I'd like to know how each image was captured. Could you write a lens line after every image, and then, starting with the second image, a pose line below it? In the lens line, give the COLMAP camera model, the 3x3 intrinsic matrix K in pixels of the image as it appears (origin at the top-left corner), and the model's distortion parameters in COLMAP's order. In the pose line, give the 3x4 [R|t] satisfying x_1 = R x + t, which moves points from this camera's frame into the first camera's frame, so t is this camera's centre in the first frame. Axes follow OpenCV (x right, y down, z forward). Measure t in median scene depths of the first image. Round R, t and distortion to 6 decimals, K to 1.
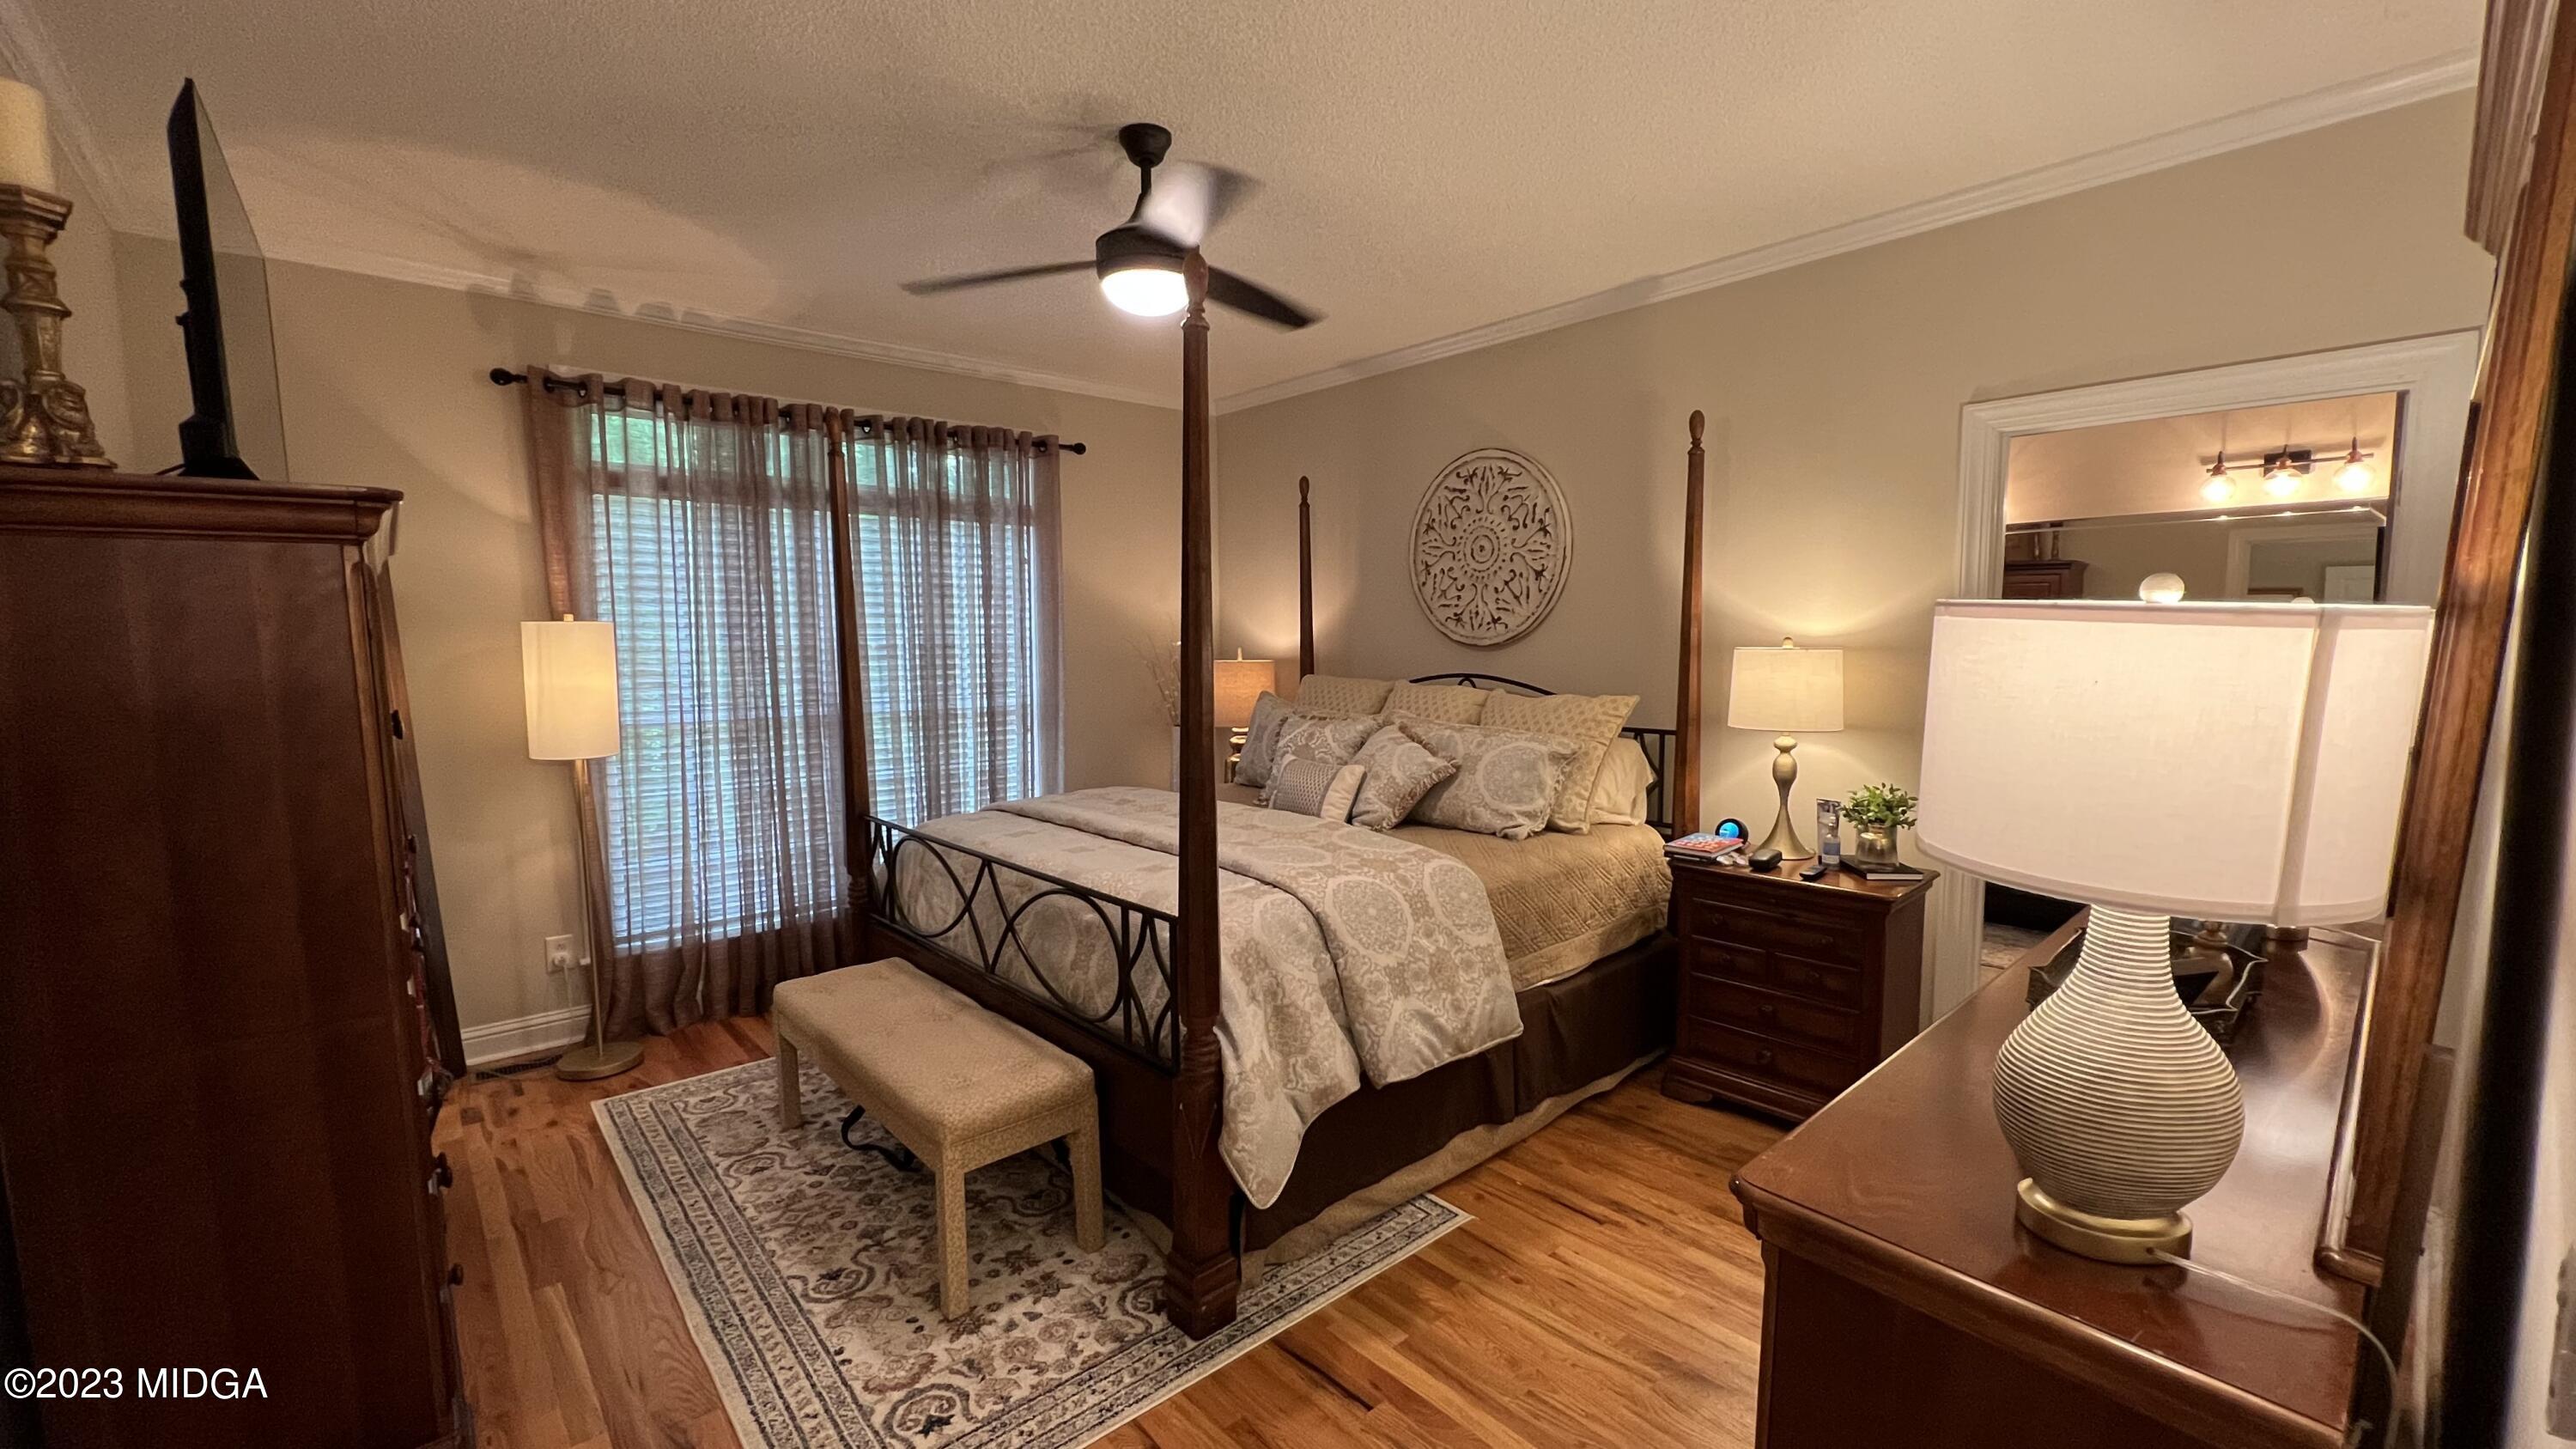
lens RADIAL K [[1015.8, 0, 1288.0], [0, 1015.8, 724.5], [0, 0, 1]] dist [-0.001412, -0.000120]
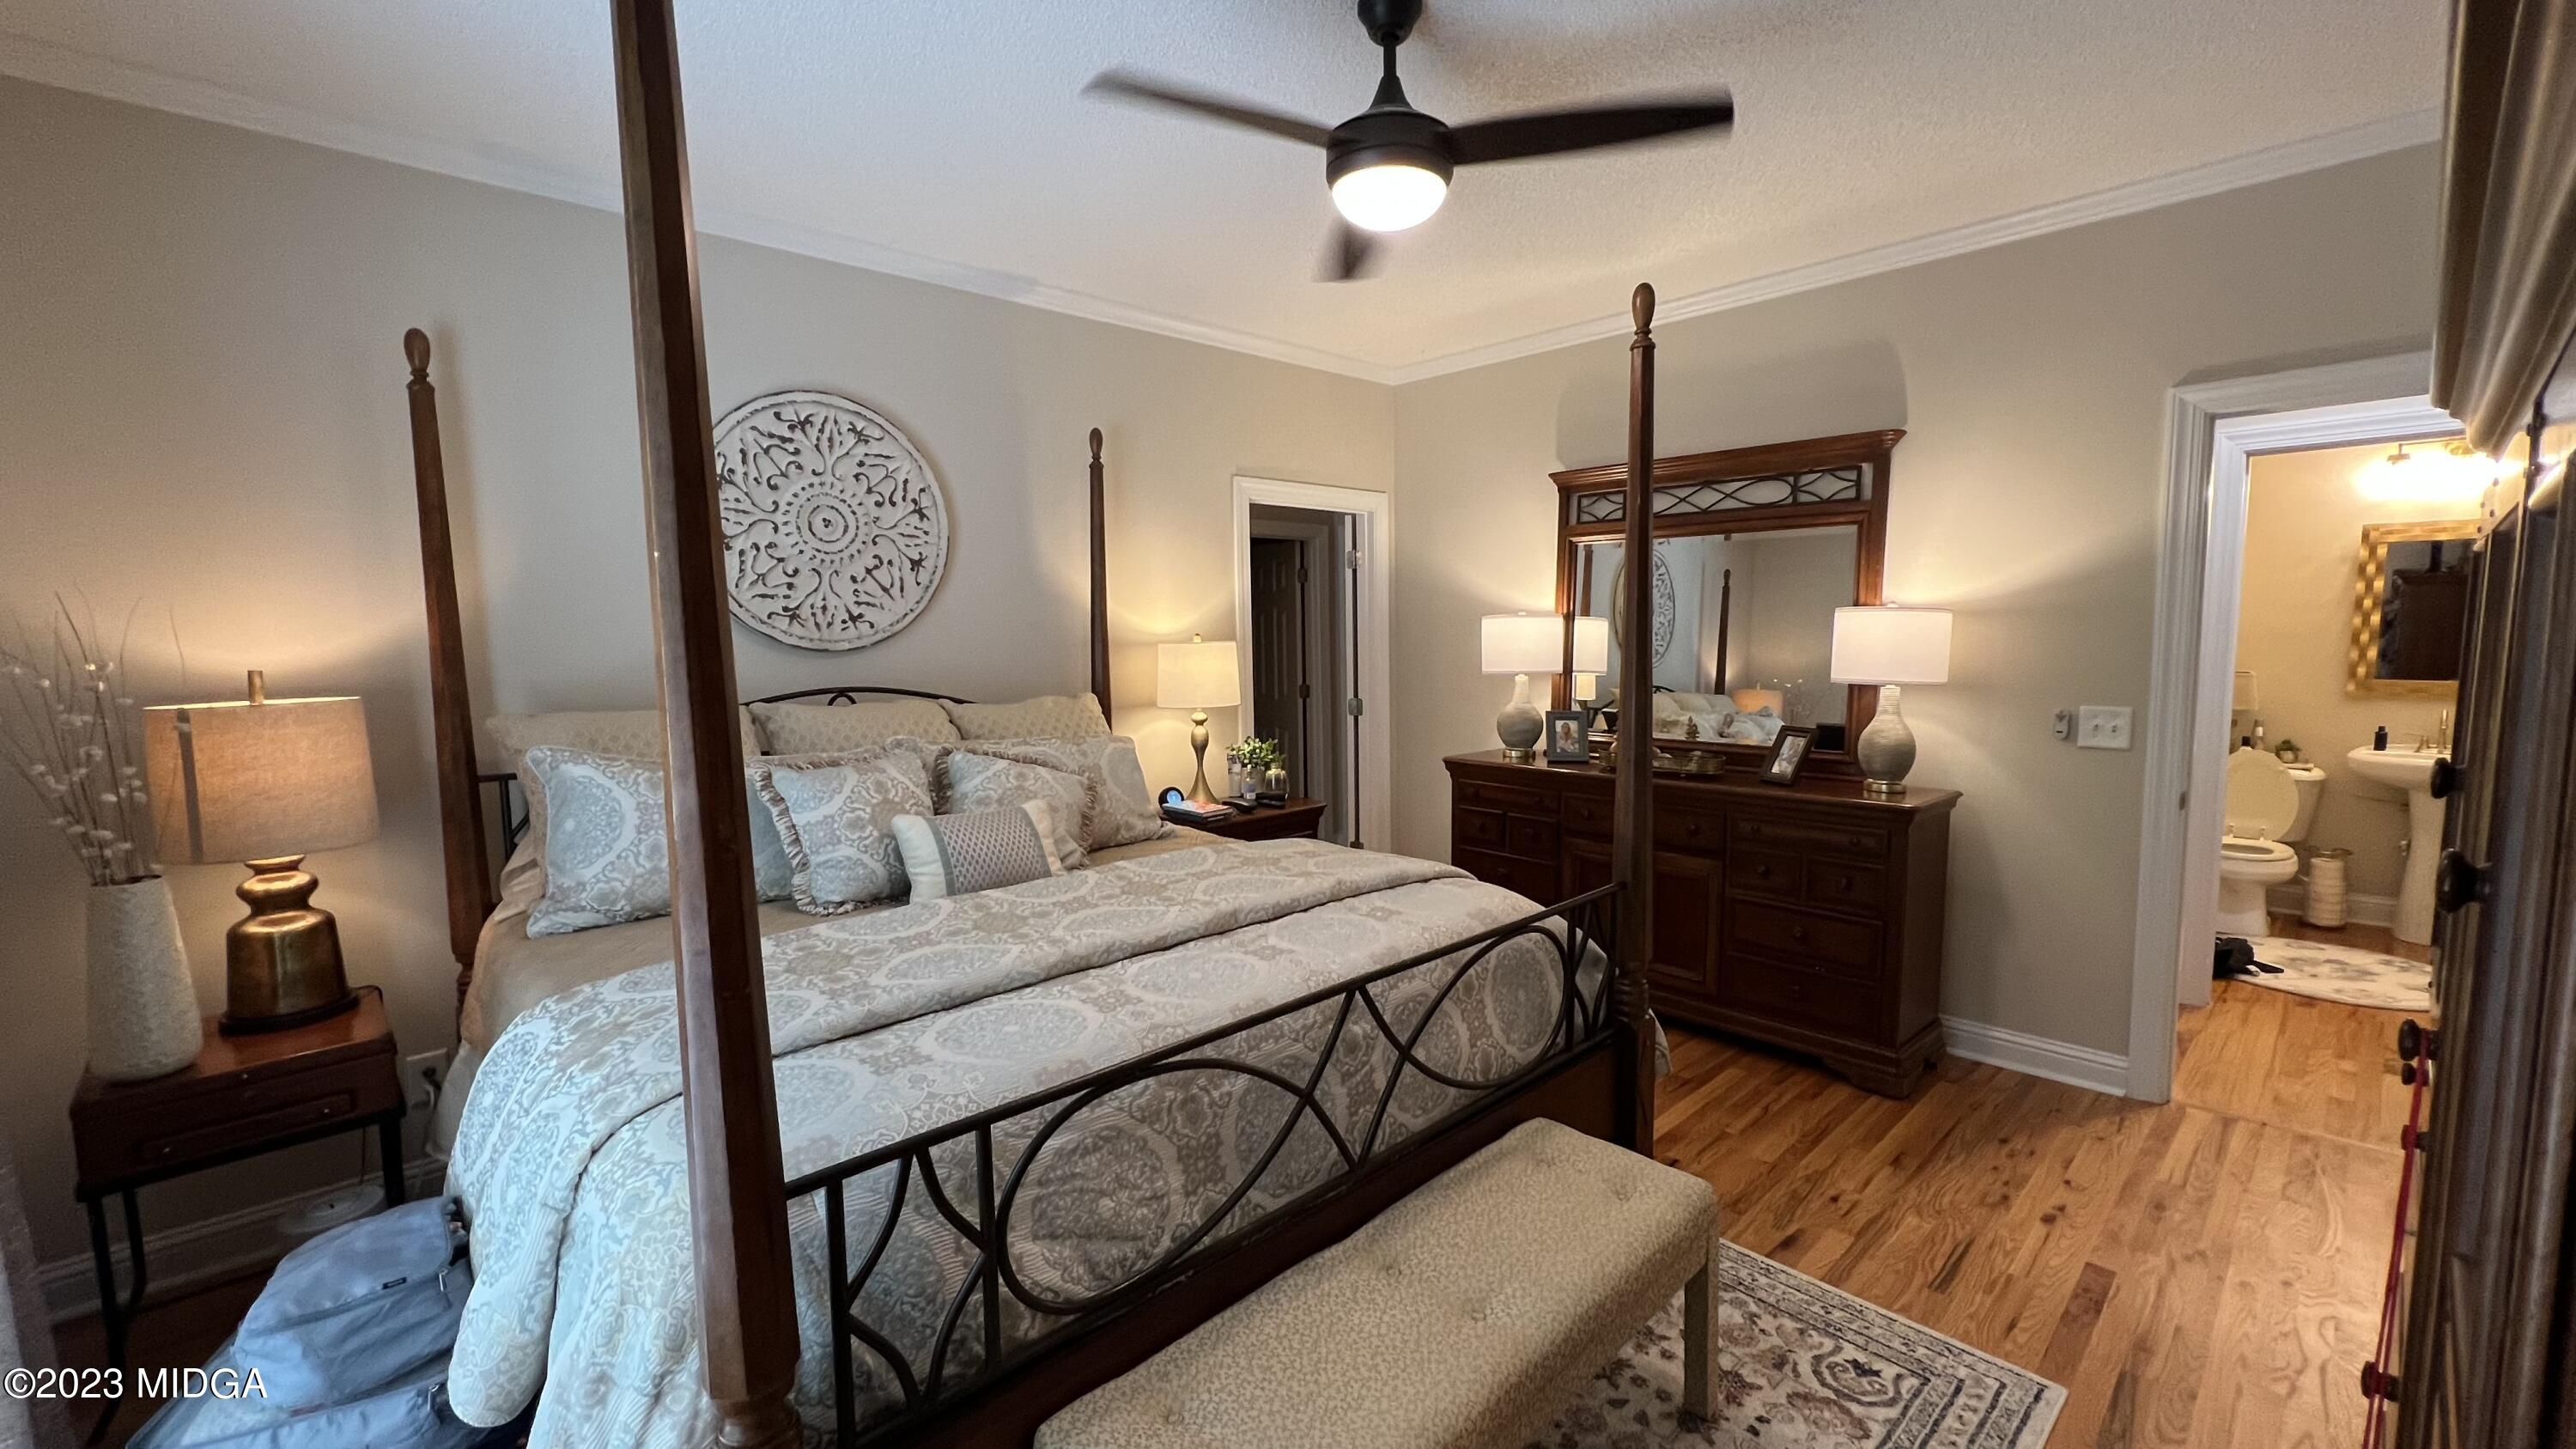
lens RADIAL K [[1027.2, 0, 1288.0], [0, 1027.2, 724.5], [0, 0, 1]] dist [0.011167, 0.000076]
pose [[-0.013946, -0.090297, 0.995817, -0.774814], [0.100887, 0.990705, 0.091246, -0.077135], [-0.994800, 0.101737, -0.004706, 0.878240]]
